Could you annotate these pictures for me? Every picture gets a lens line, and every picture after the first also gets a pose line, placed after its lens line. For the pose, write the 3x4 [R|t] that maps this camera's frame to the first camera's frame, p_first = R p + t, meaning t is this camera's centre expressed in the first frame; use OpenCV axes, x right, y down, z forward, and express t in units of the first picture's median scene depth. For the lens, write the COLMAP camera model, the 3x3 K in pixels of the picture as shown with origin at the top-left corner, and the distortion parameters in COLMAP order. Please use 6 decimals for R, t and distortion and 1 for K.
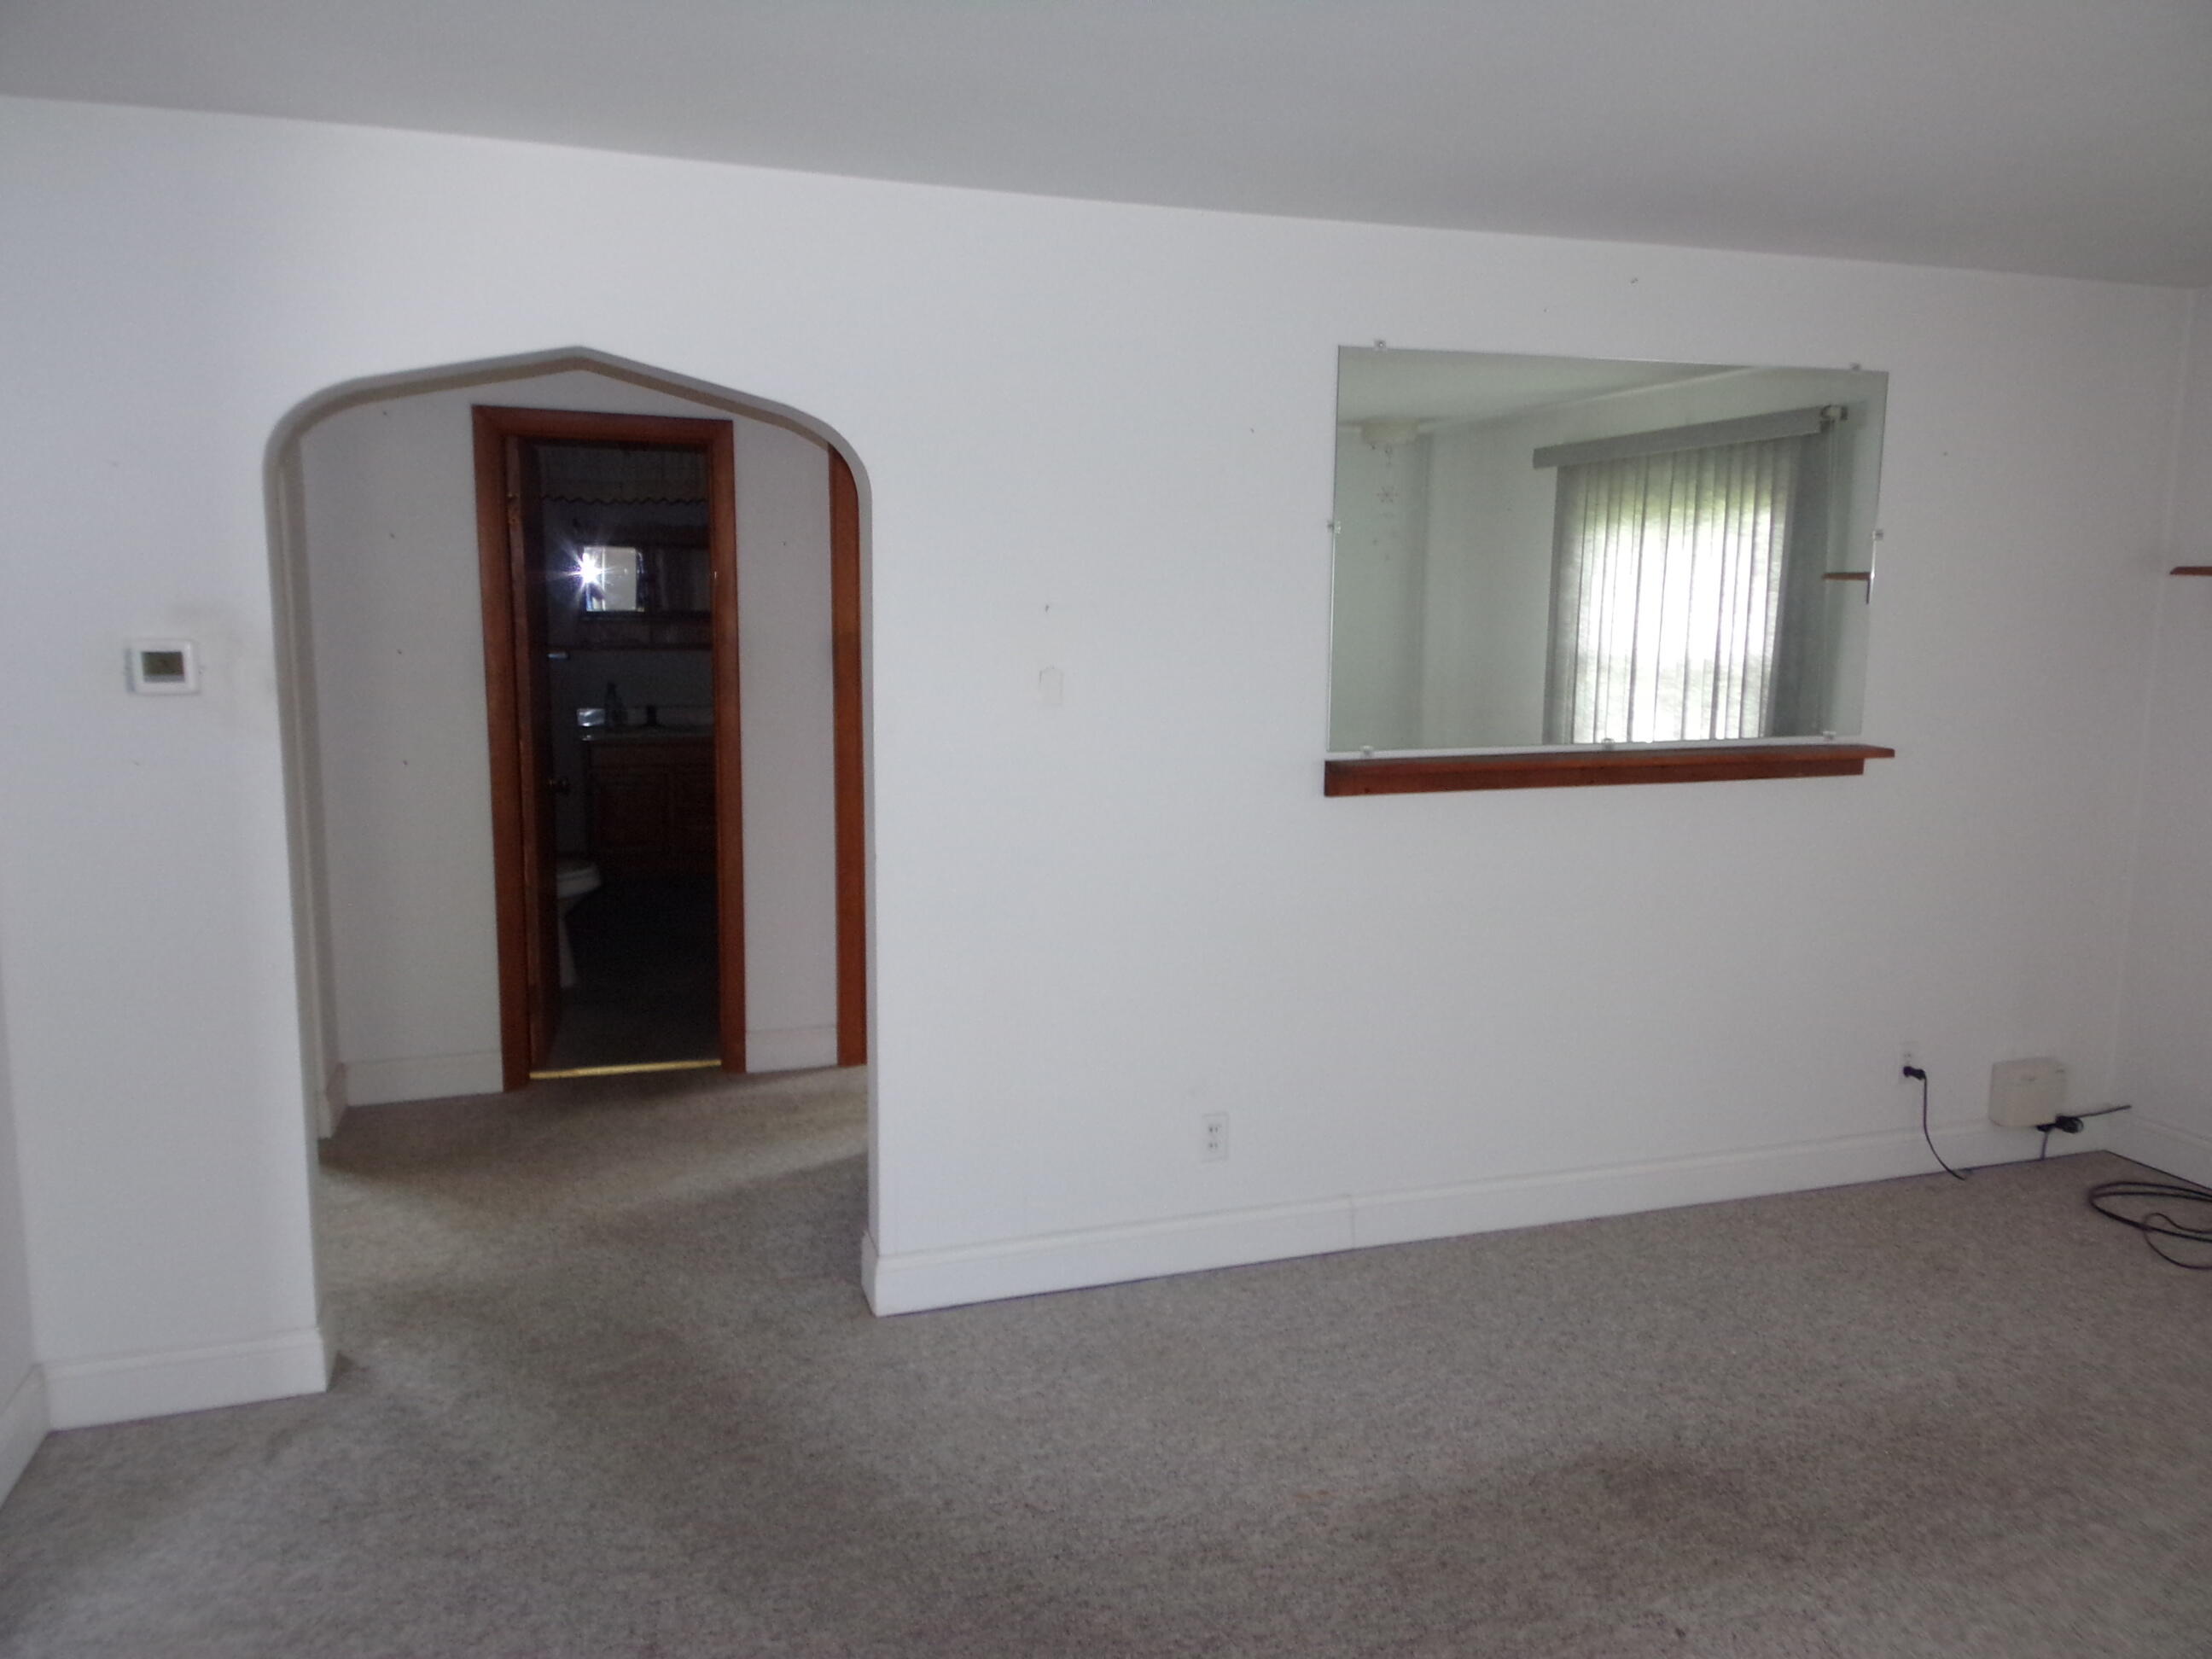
lens RADIAL K [[1549.5, 0, 1096.1], [0, 1549.5, 818.8], [0, 0, 1]] dist [0.087866, -0.092273]
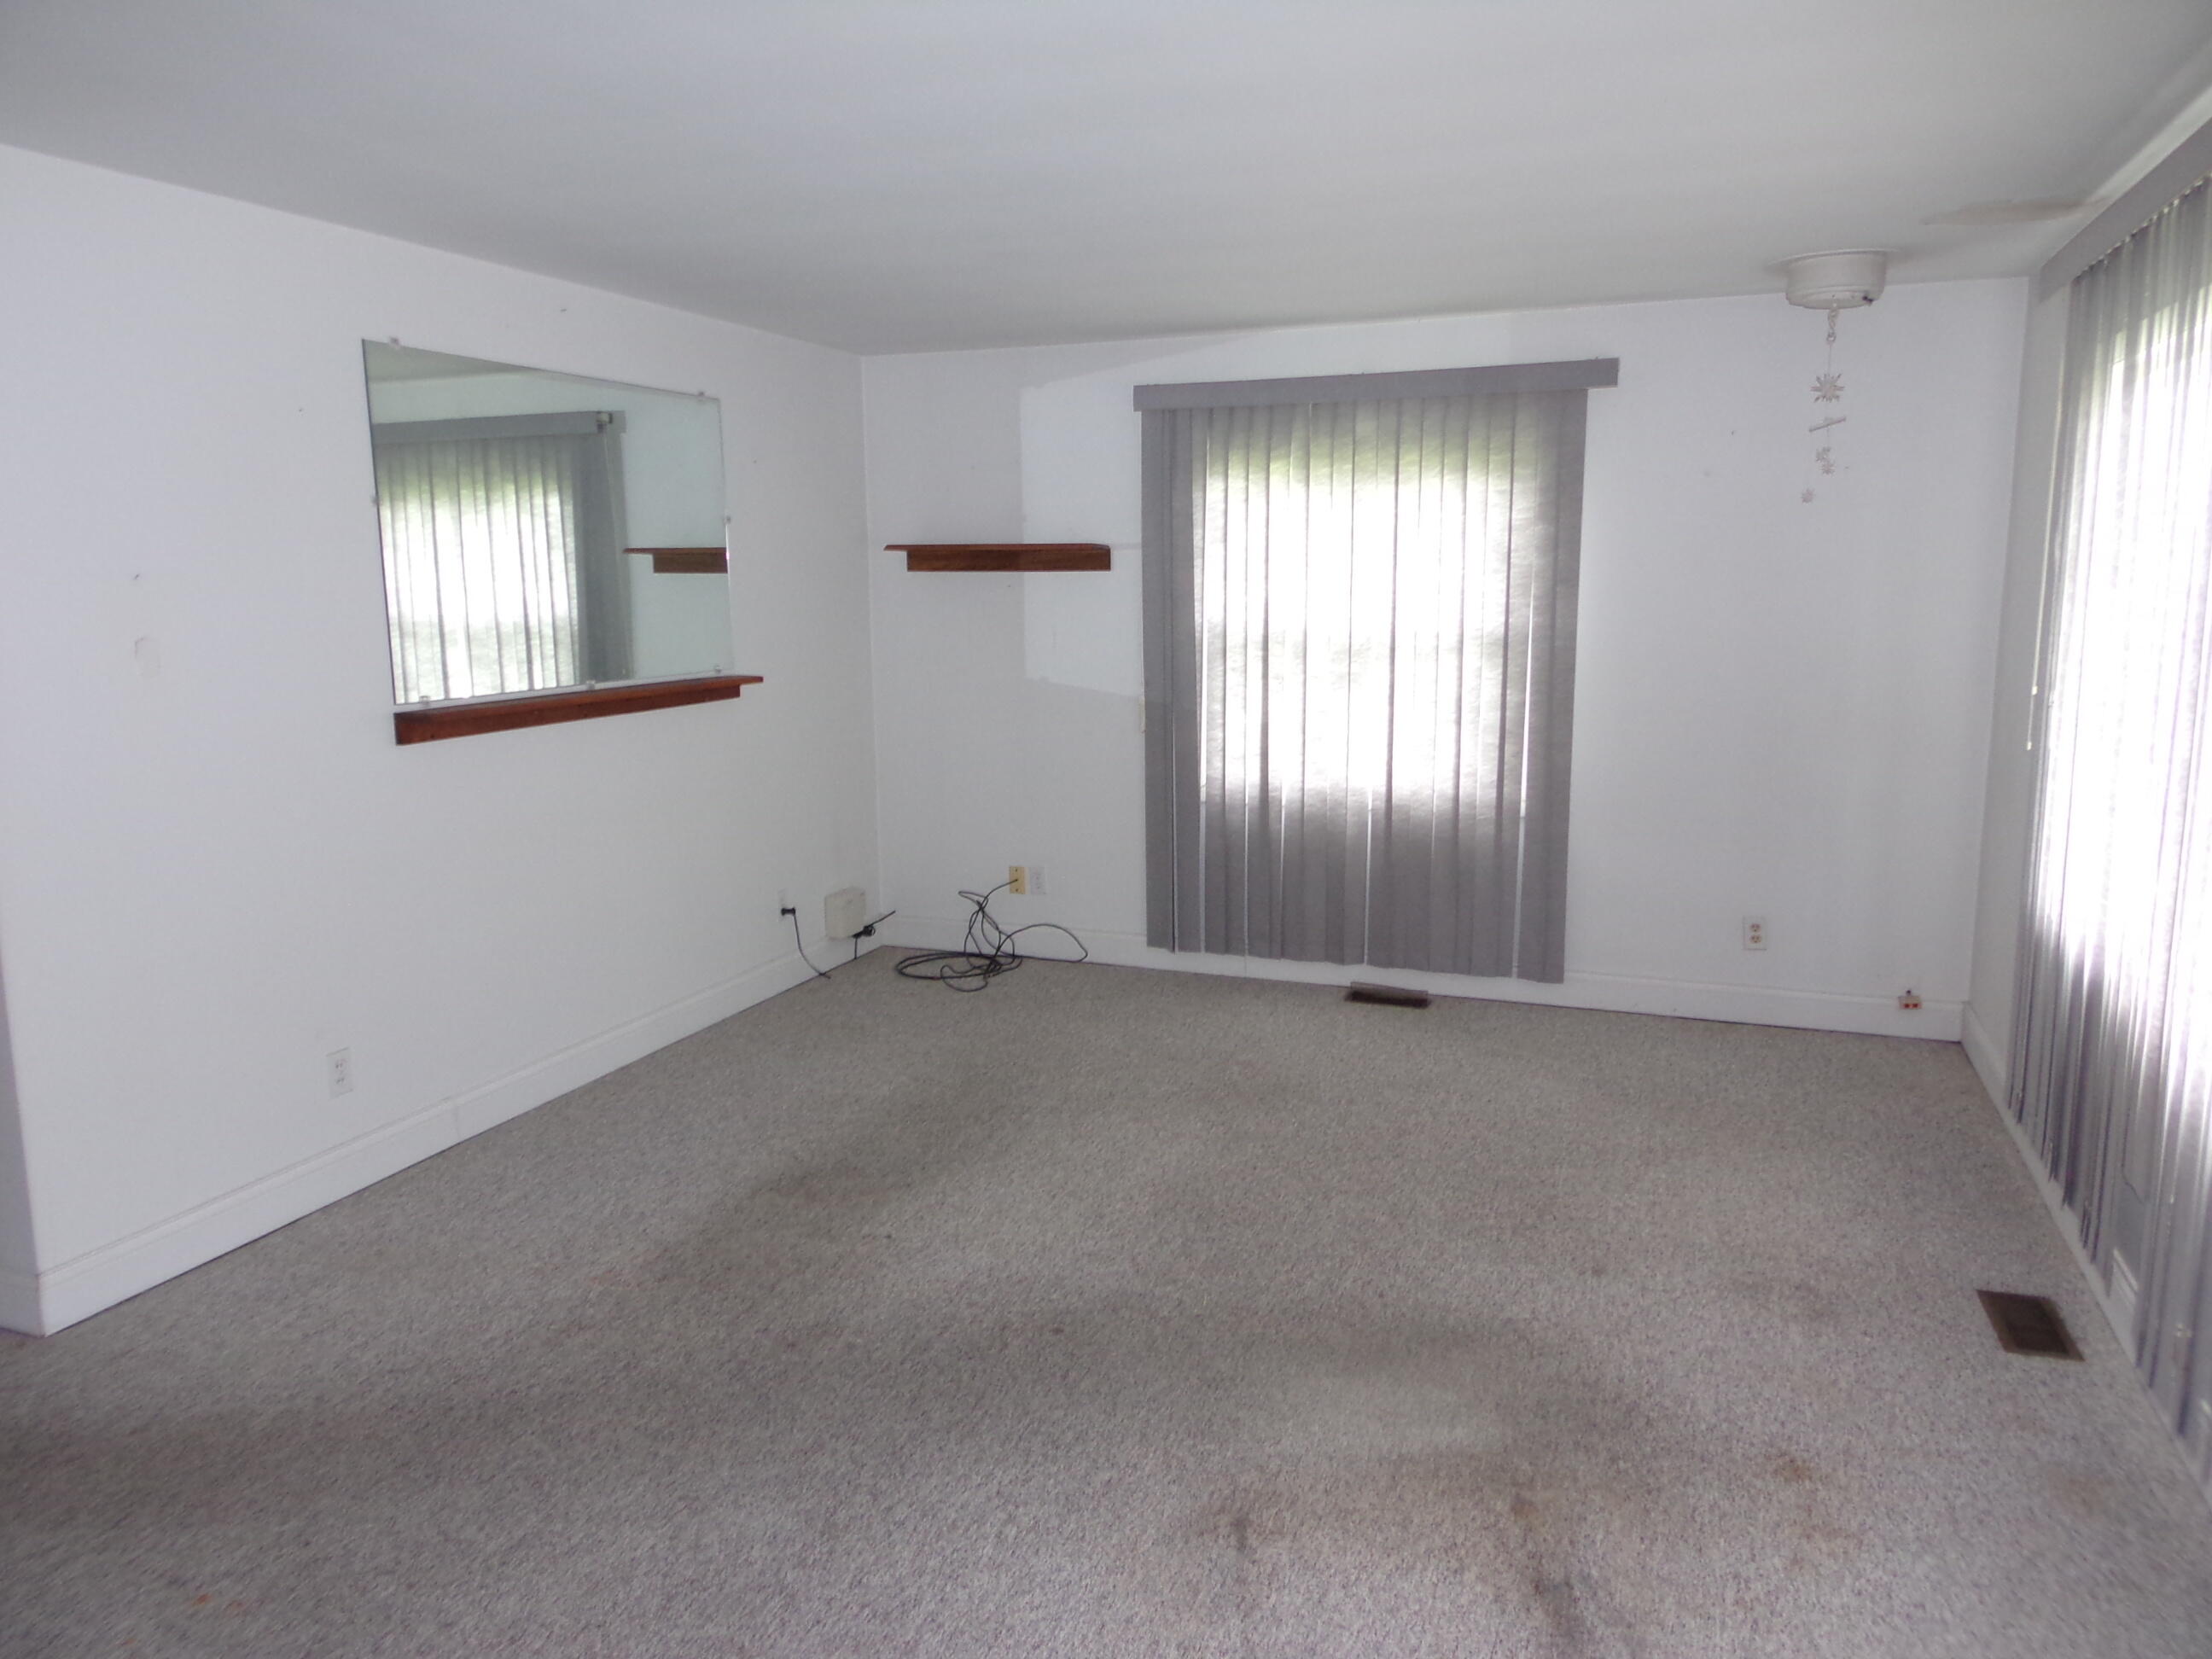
lens RADIAL K [[1564.0, 0, 1104.8], [0, 1564.0, 804.4], [0, 0, 1]] dist [-0.000367, -0.031851]
pose [[0.628068, -0.126138, 0.767867, -0.251578], [0.120105, 0.990664, 0.064499, 0.009986], [-0.768834, 0.051715, 0.637354, -0.063730]]
